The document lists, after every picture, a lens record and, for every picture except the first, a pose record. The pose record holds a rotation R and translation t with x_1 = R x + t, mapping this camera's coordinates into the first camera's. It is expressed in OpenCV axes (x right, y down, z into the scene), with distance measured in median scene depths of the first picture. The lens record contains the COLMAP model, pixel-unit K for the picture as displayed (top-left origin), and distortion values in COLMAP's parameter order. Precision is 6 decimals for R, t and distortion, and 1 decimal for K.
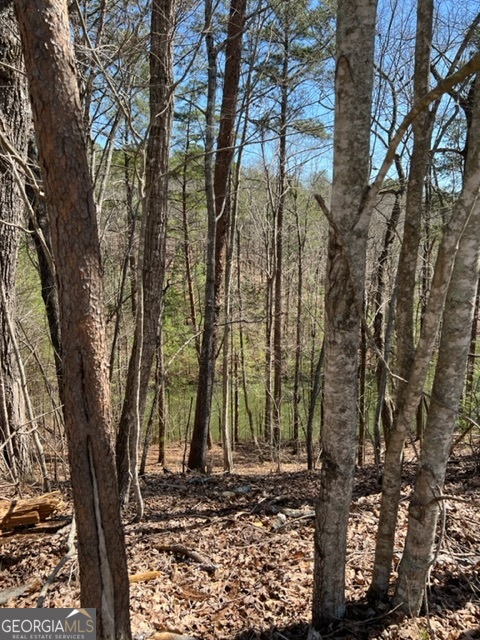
lens RADIAL K [[481.9, 0, 237.9], [0, 481.9, 322.0], [0, 0, 1]] dist [0.001281, -0.007239]
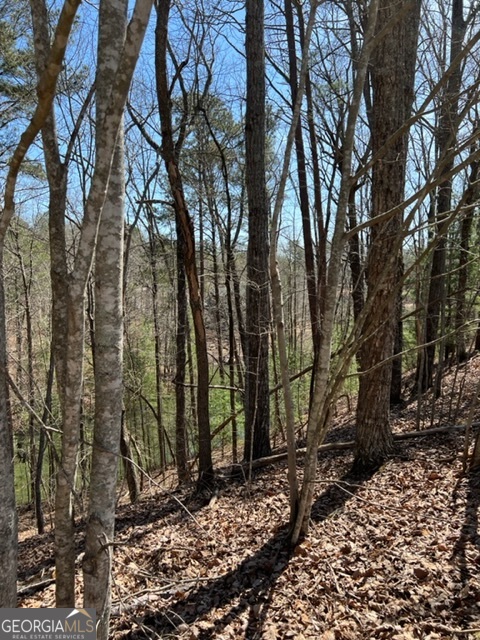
lens RADIAL K [[481.9, 0, 238.1], [0, 481.9, 318.6], [0, 0, 1]] dist [0.001281, -0.007239]
pose [[0.852279, -0.043640, 0.521263, 0.155328], [0.092229, 0.993439, -0.067627, -0.004907], [-0.514892, 0.105712, 0.850712, -0.027777]]
